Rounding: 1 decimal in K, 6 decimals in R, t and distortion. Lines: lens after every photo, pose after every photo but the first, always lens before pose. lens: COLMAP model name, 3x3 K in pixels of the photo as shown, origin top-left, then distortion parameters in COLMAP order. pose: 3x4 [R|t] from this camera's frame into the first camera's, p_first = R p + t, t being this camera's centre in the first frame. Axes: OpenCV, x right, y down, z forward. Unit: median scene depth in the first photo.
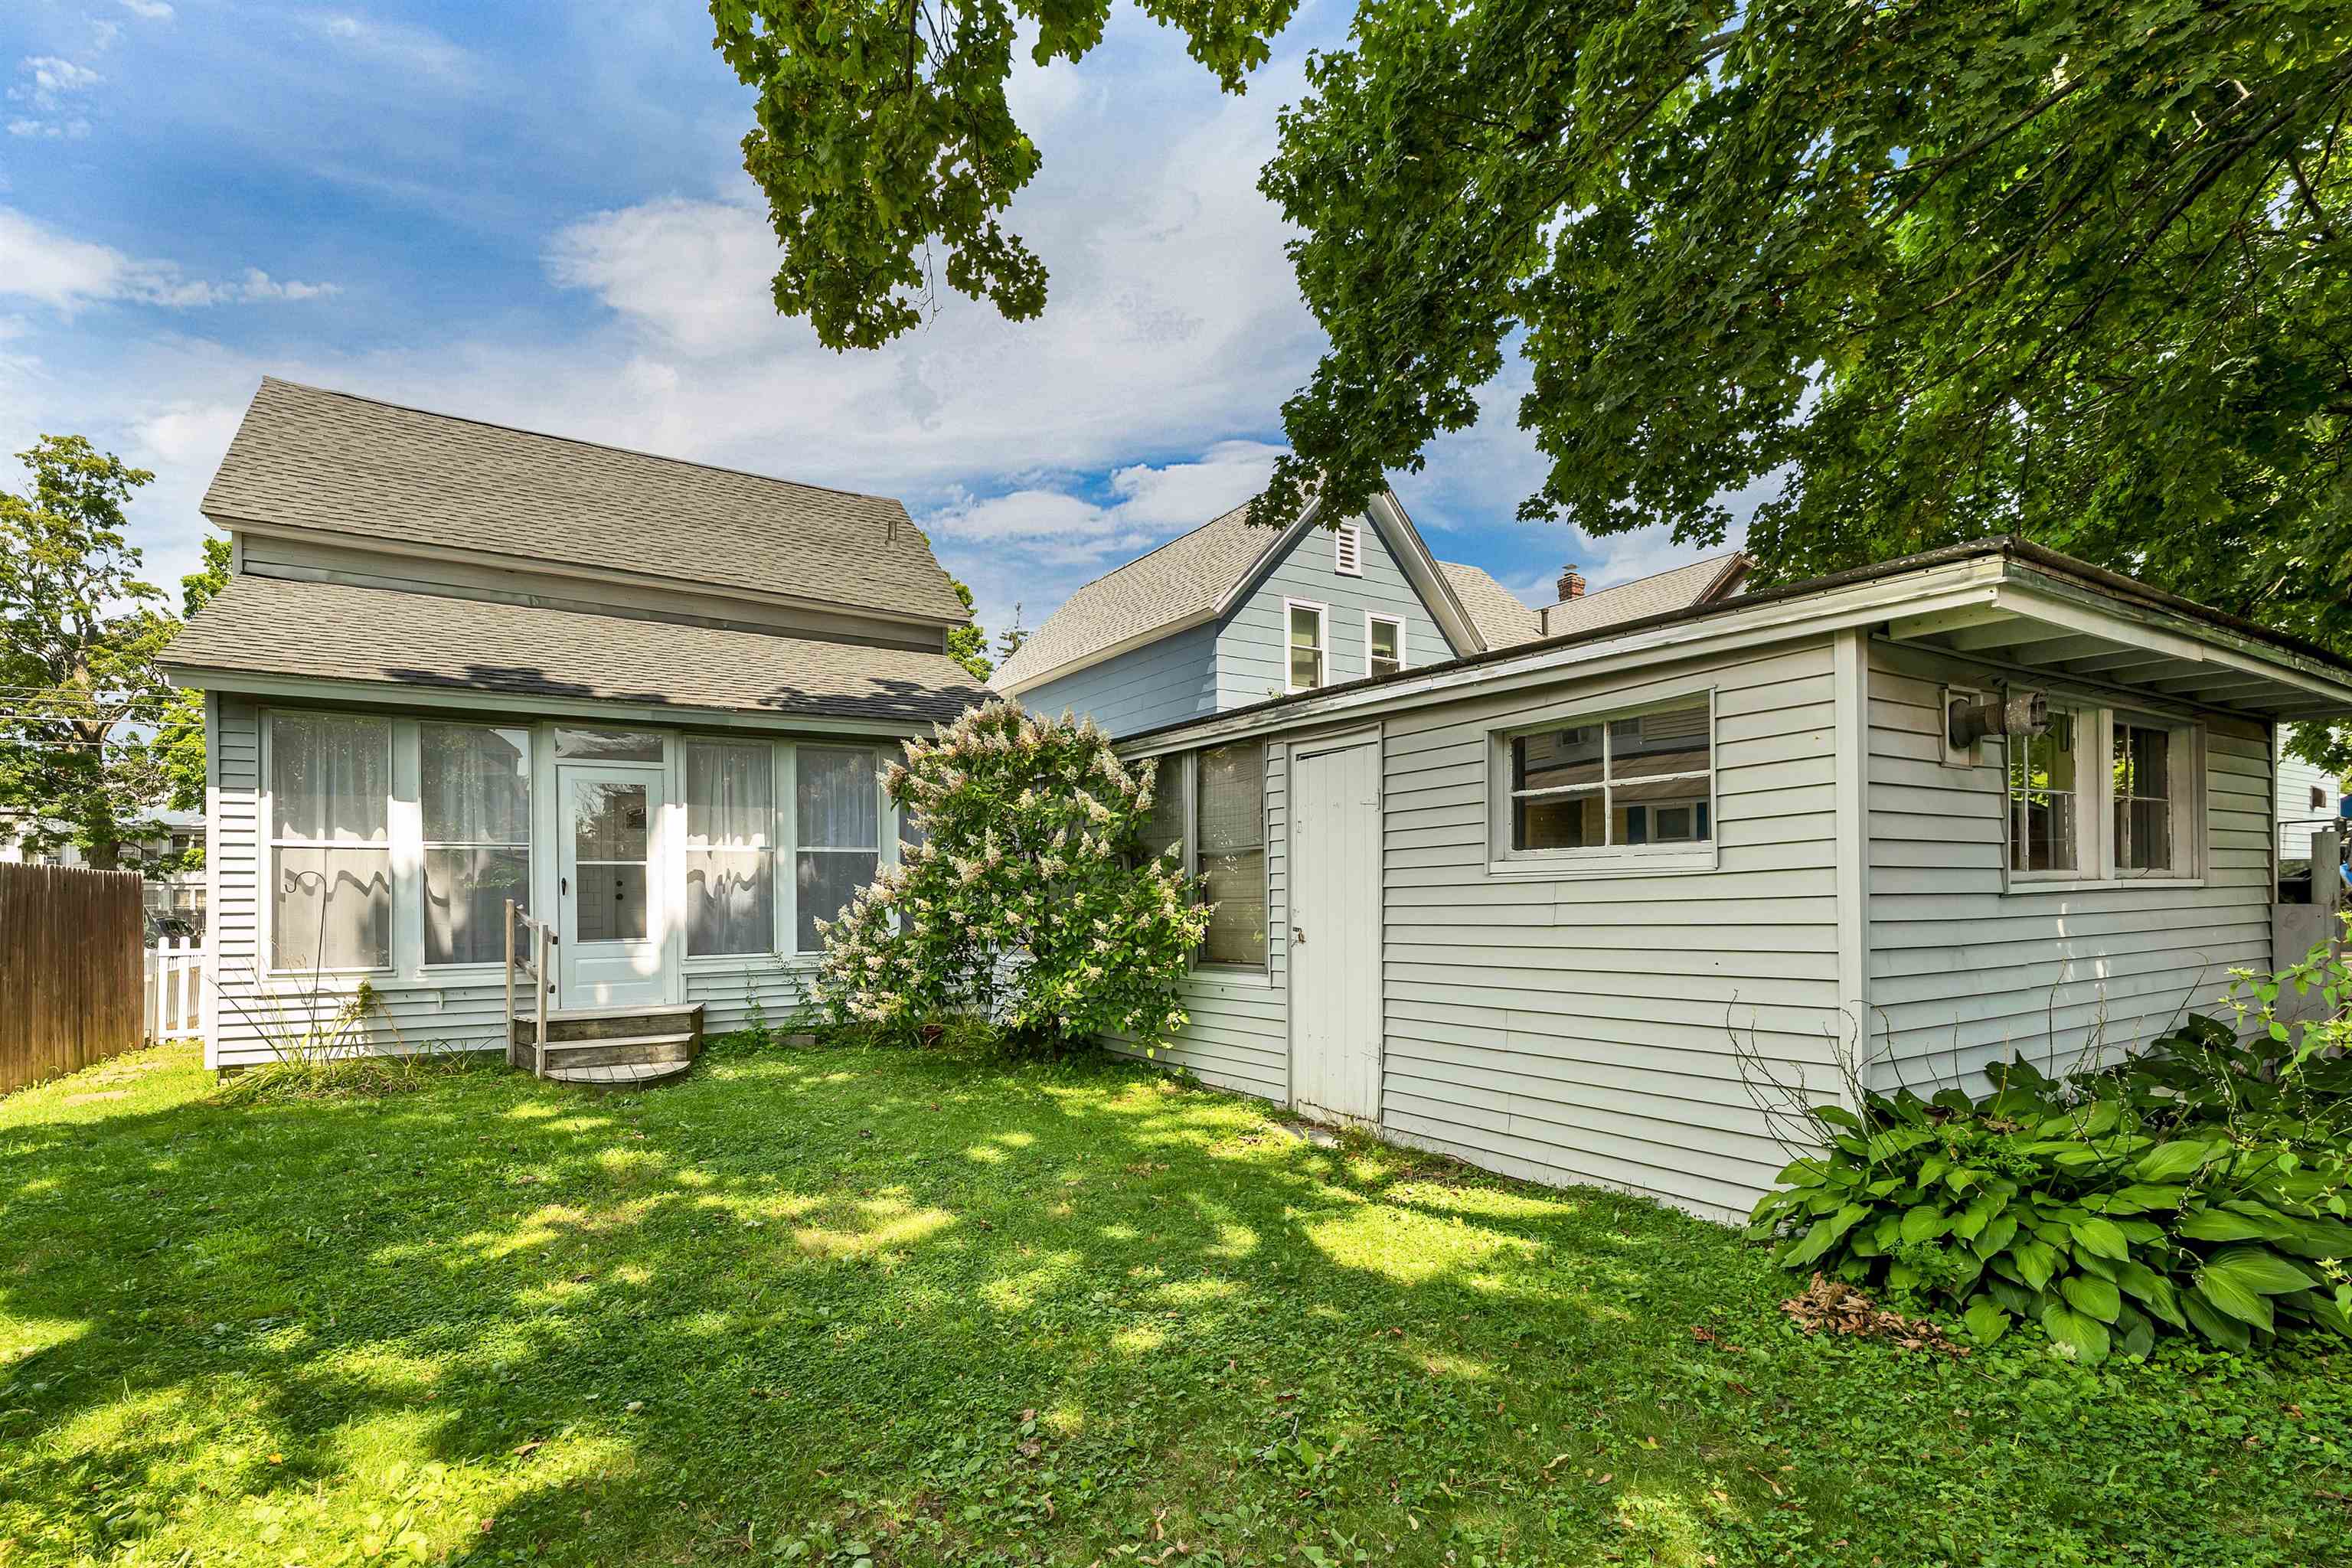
lens RADIAL K [[1139.2, 0, 1245.9], [0, 1139.2, 885.0], [0, 0, 1]] dist [-0.004770, 0.001534]
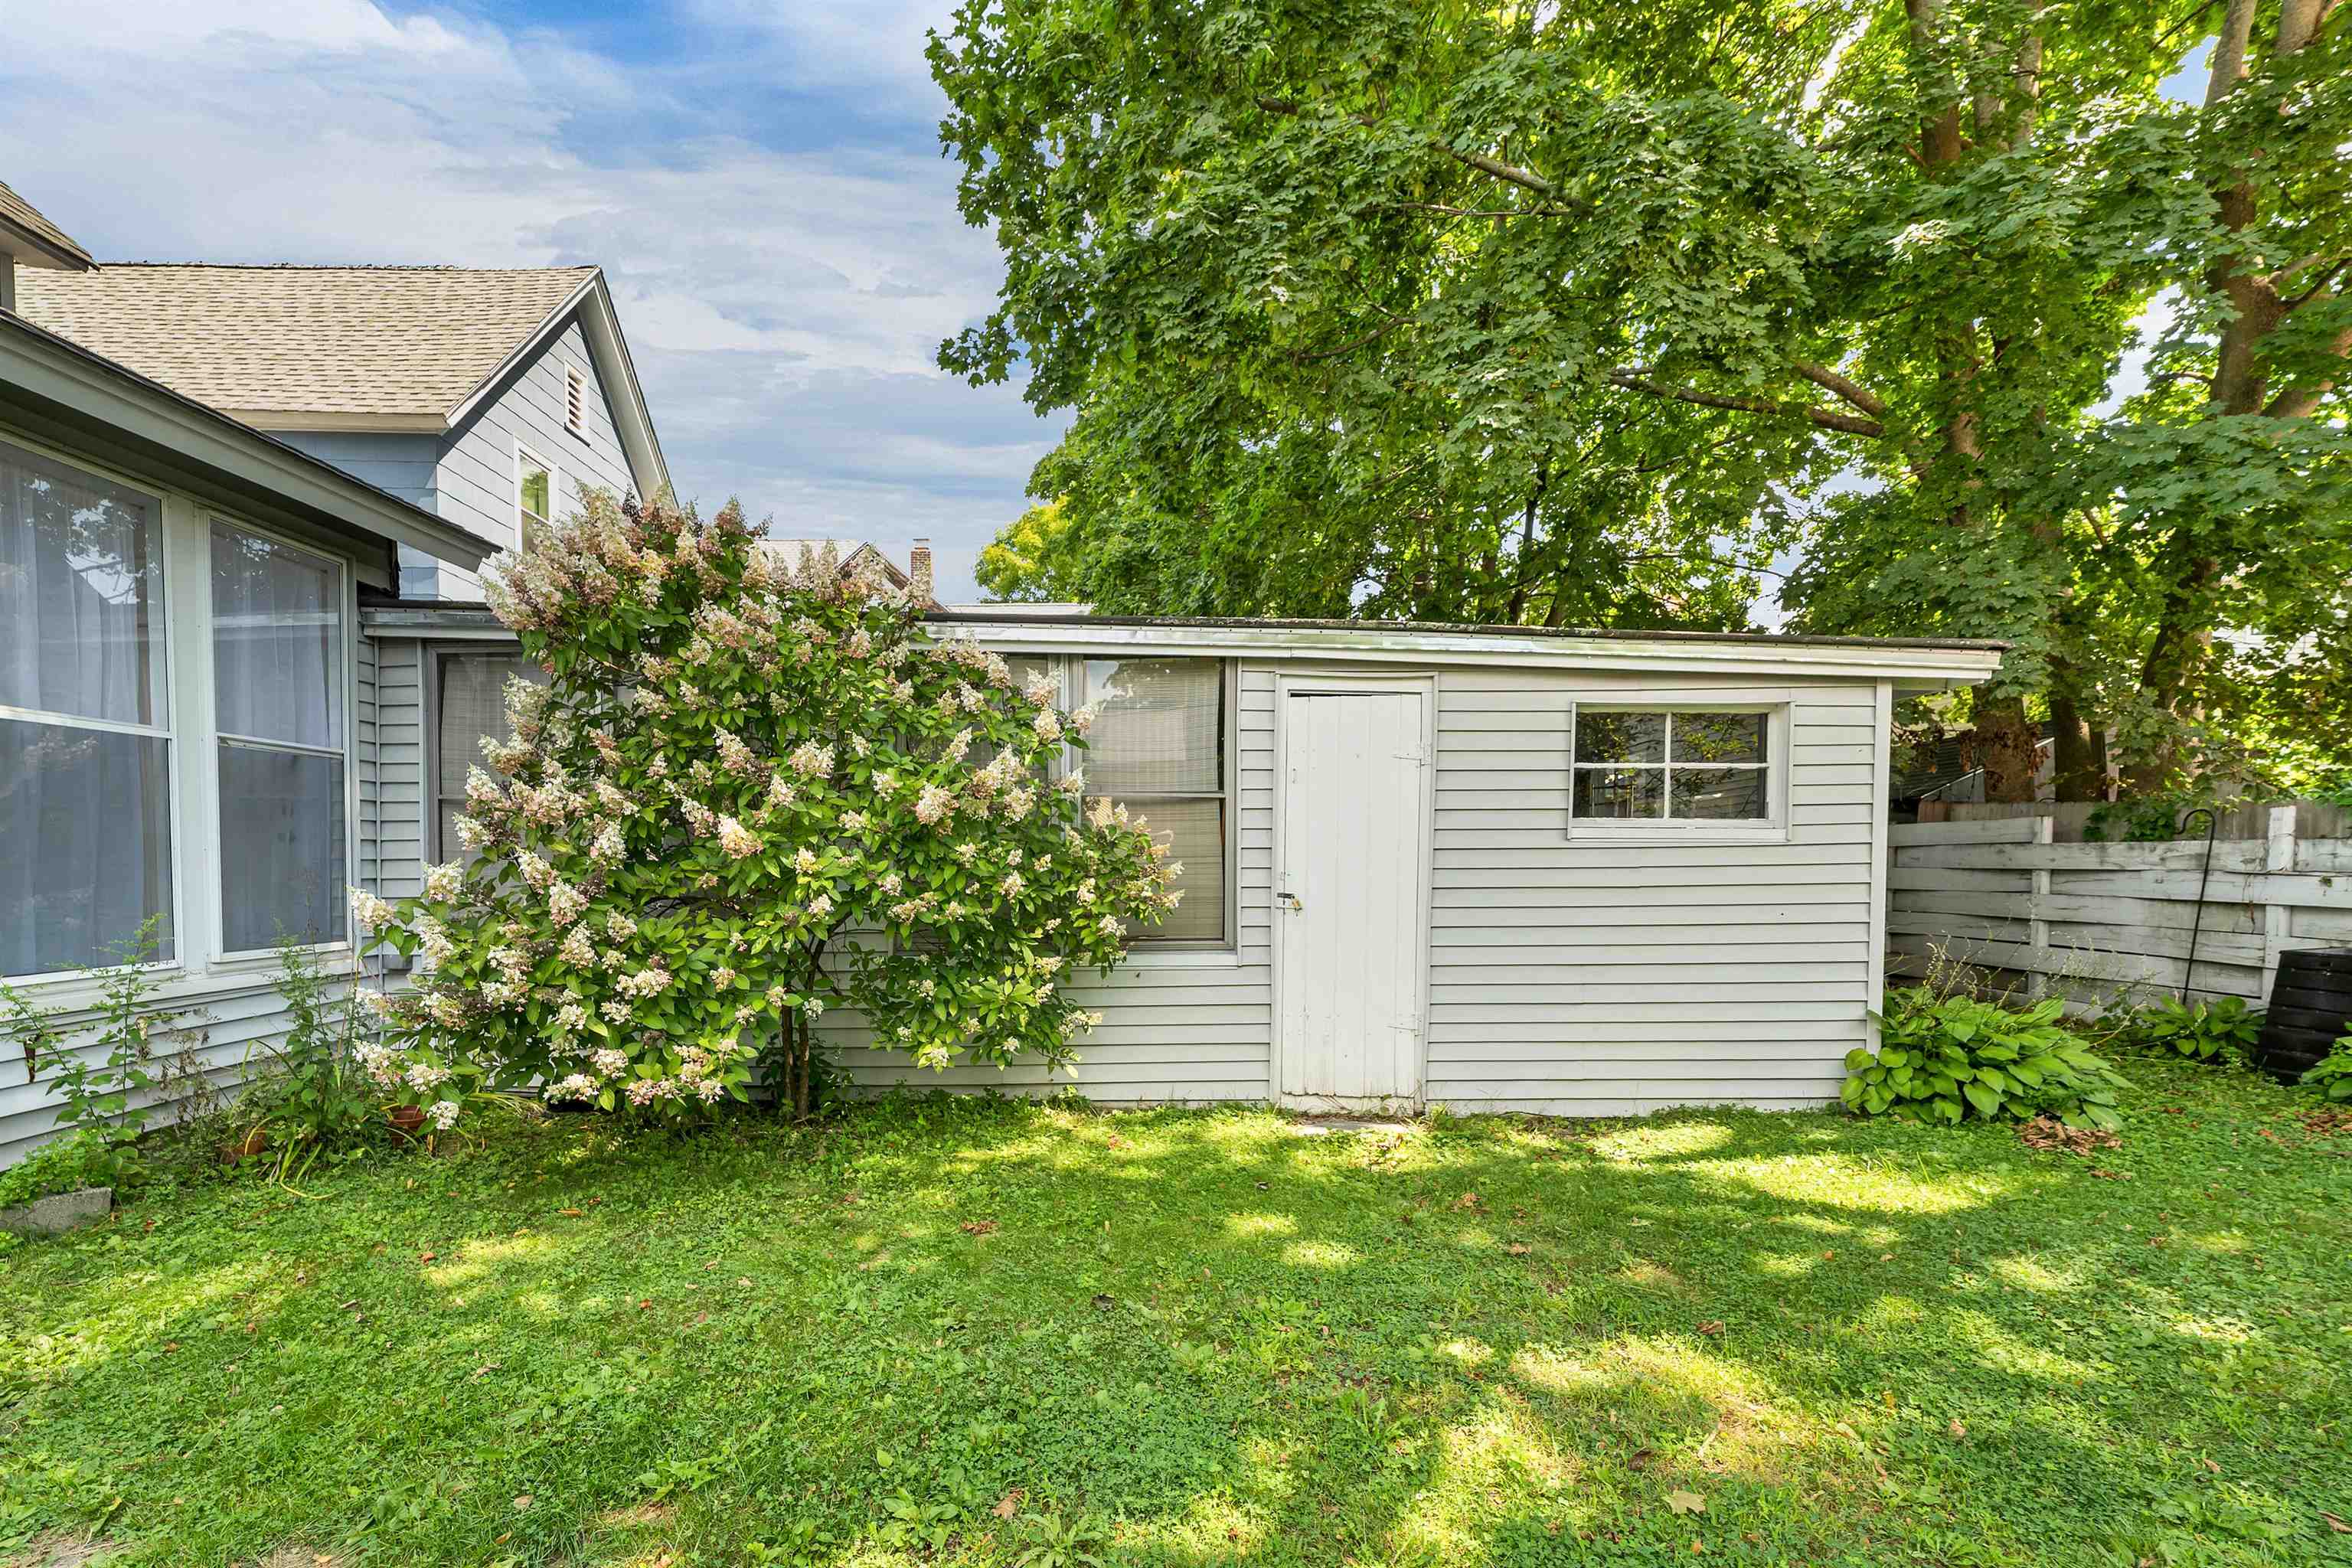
lens RADIAL K [[992.2, 0, 1232.8], [0, 992.2, 886.8], [0, 0, 1]] dist [0.003944, -0.000386]
pose [[0.528067, -0.011012, 0.849131, -0.777575], [-0.019769, 0.999486, 0.025256, 0.019200], [-0.848972, -0.030124, 0.527578, 0.820388]]
